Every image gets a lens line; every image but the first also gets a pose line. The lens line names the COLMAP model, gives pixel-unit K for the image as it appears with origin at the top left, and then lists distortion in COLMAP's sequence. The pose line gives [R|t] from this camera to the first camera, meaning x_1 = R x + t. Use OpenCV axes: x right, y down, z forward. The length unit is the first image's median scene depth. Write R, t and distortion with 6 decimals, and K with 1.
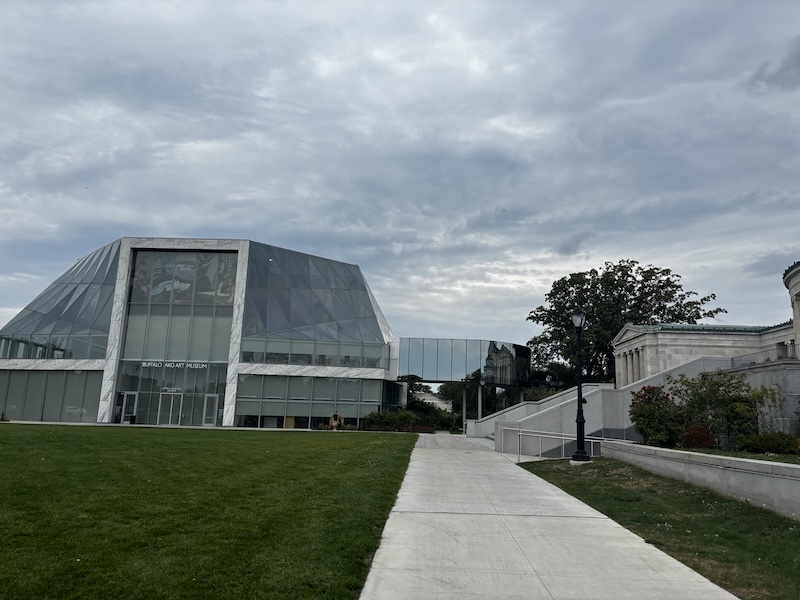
lens RADIAL K [[606.1, 0, 400.0], [0, 606.1, 300.0], [0, 0, 1]] dist [0.000478, -0.000396]
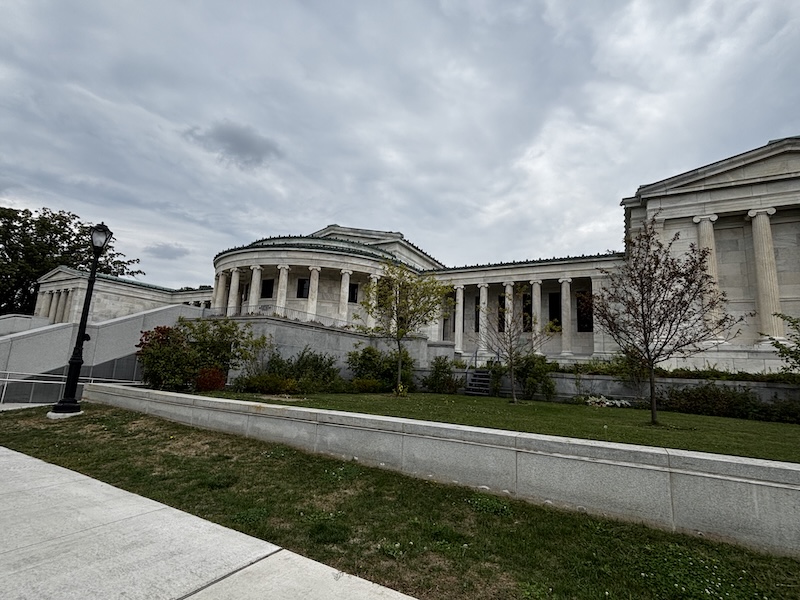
lens RADIAL K [[402.7, 0, 400.0], [0, 402.7, 300.0], [0, 0, 1]] dist [0.000604, 0.000201]
pose [[0.439676, 0.148587, 0.885780, 0.001107], [-0.206887, 0.976455, -0.061105, 0.017182], [-0.874004, -0.156390, 0.460065, 0.106533]]
